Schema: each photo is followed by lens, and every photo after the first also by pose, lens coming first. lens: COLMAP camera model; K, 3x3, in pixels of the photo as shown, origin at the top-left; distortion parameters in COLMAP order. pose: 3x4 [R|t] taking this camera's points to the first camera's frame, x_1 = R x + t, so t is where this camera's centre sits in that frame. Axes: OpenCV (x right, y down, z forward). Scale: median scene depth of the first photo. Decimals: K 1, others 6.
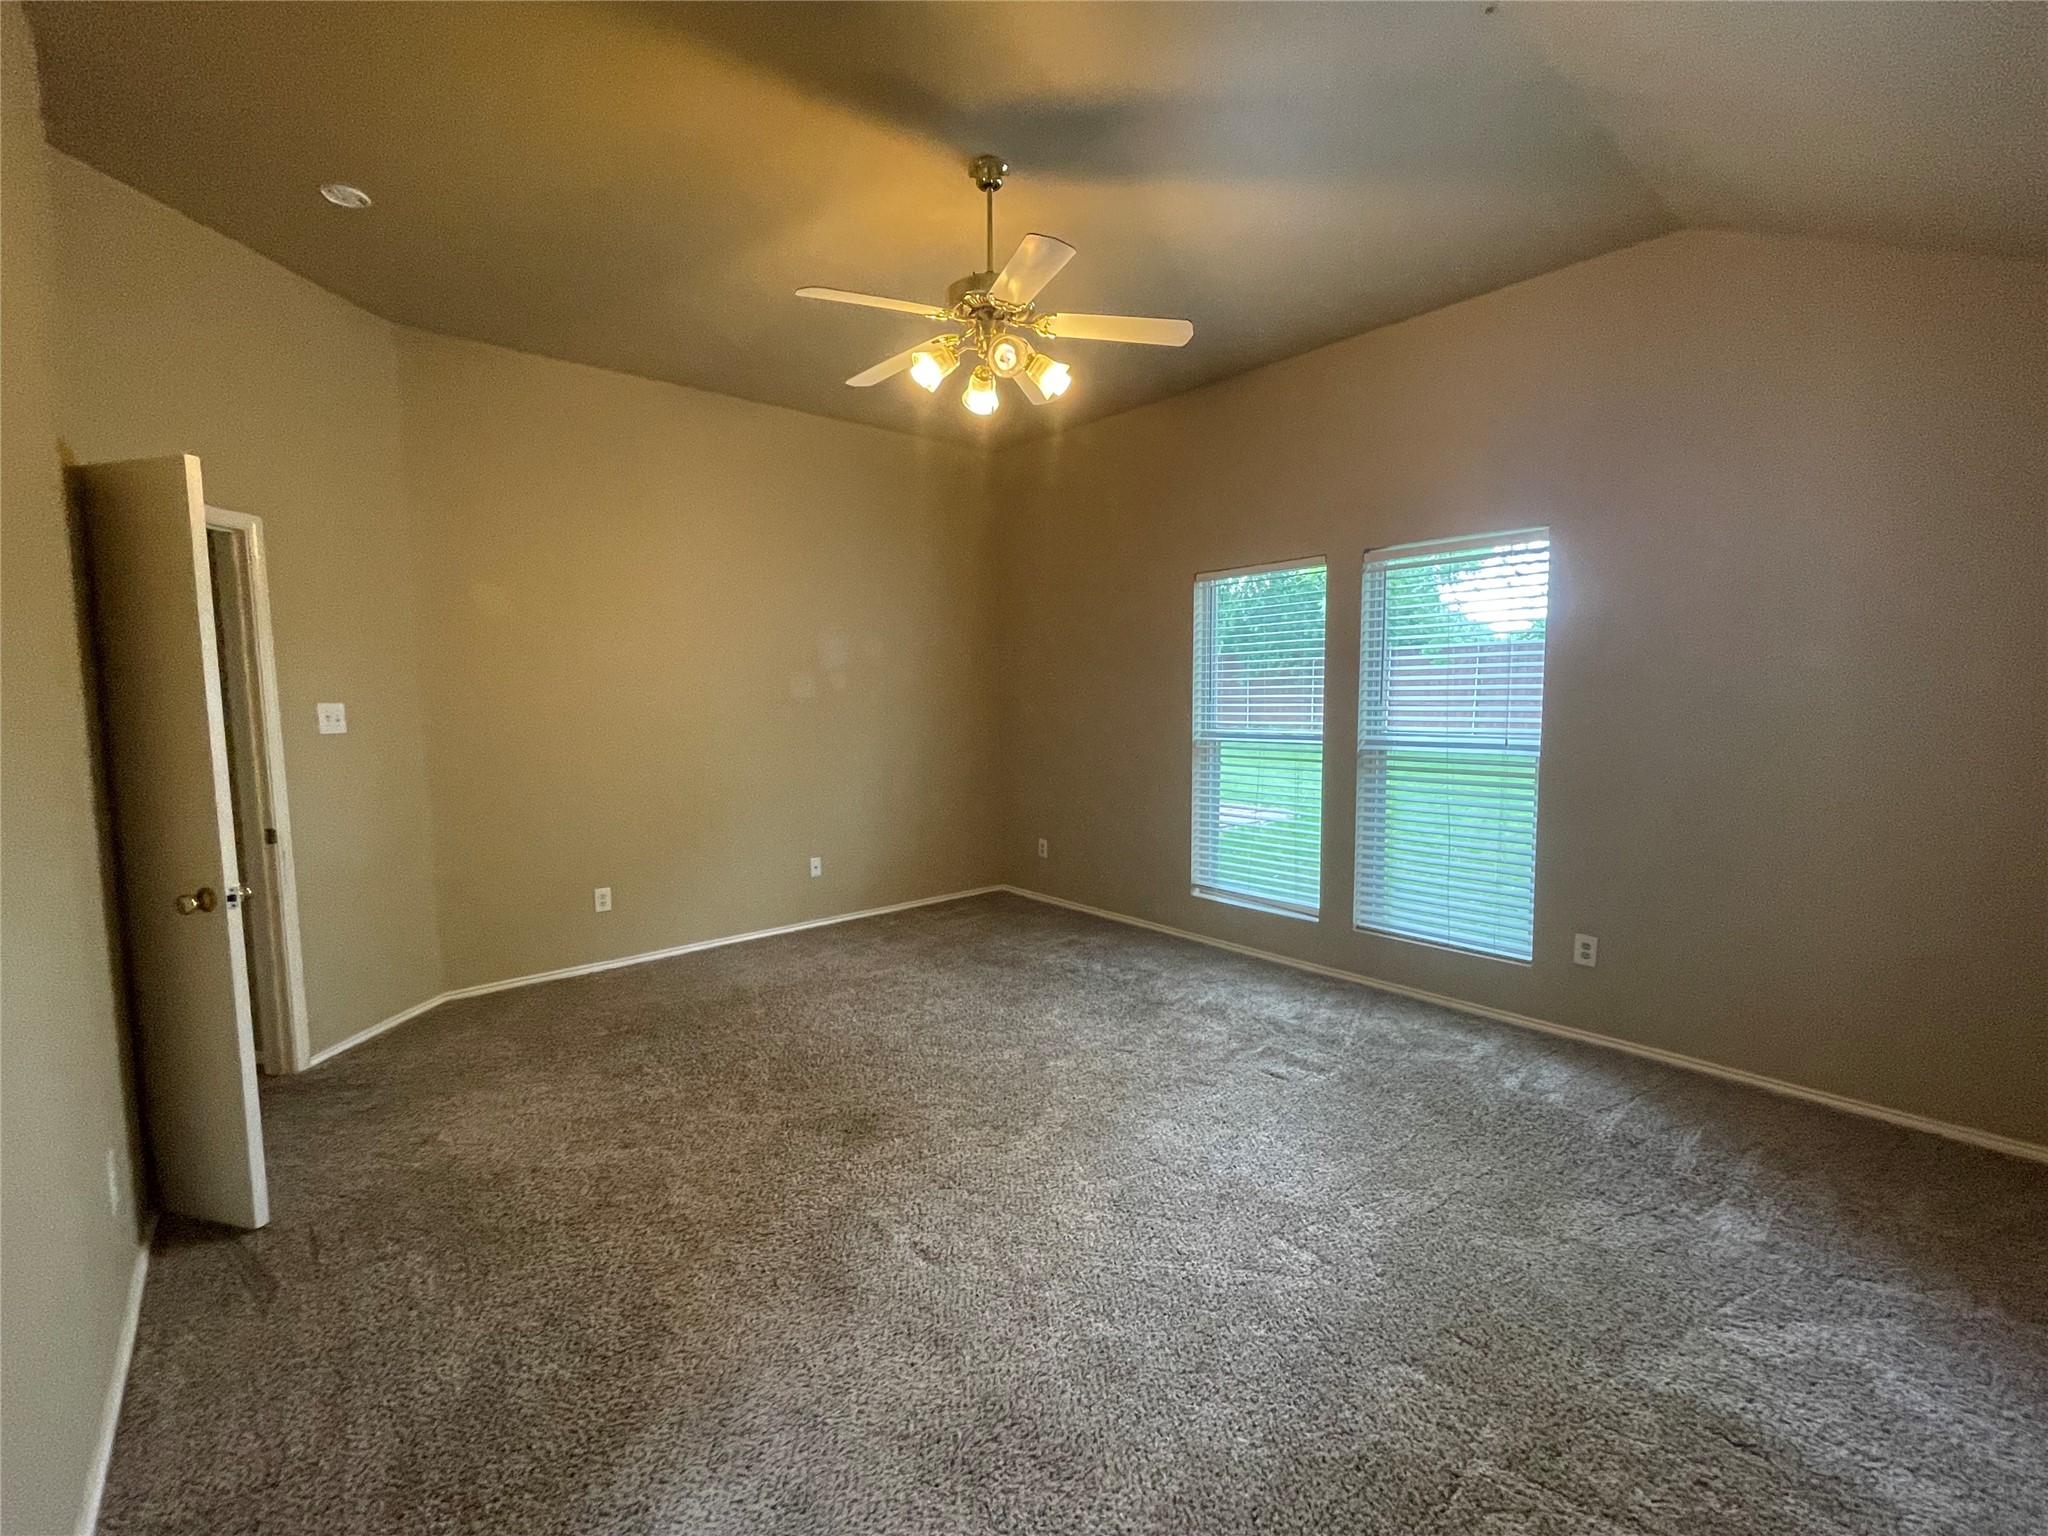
lens RADIAL K [[872.6, 0, 1019.8], [0, 872.6, 767.4], [0, 0, 1]] dist [-0.002971, 0.001251]
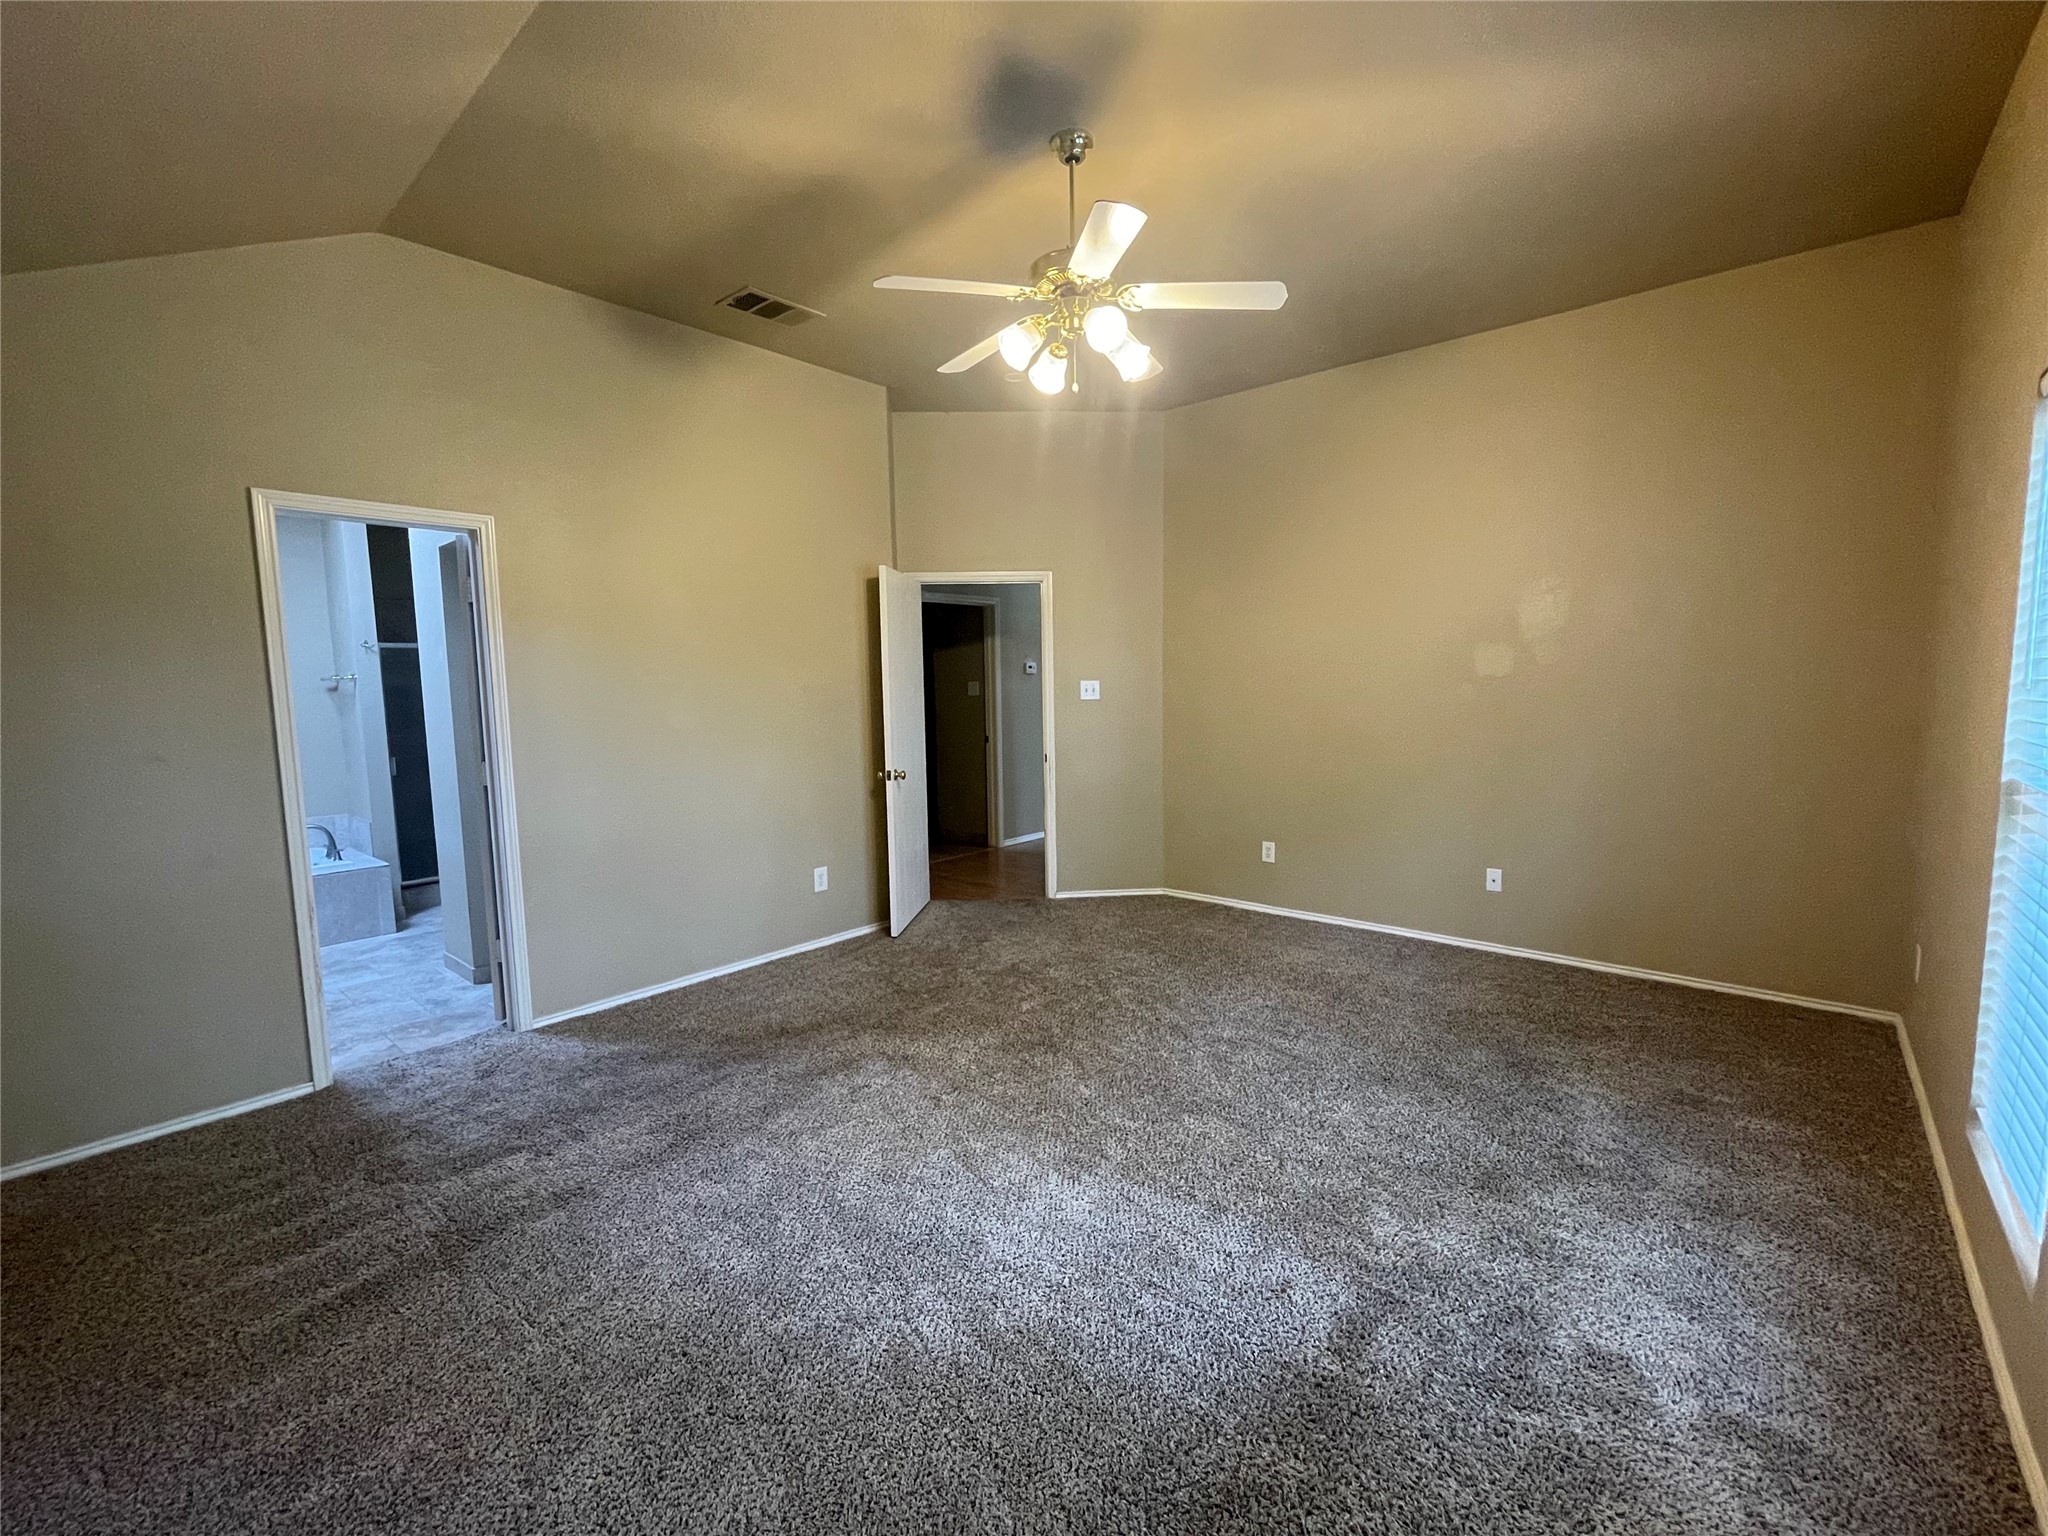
lens RADIAL K [[872.6, 0, 1019.8], [0, 872.6, 767.4], [0, 0, 1]] dist [-0.002971, 0.001251]
pose [[0.133978, 0.104414, -0.985468, 0.635965], [-0.072174, 0.992821, 0.095381, -0.047723], [0.988353, 0.058346, 0.140552, 0.540783]]
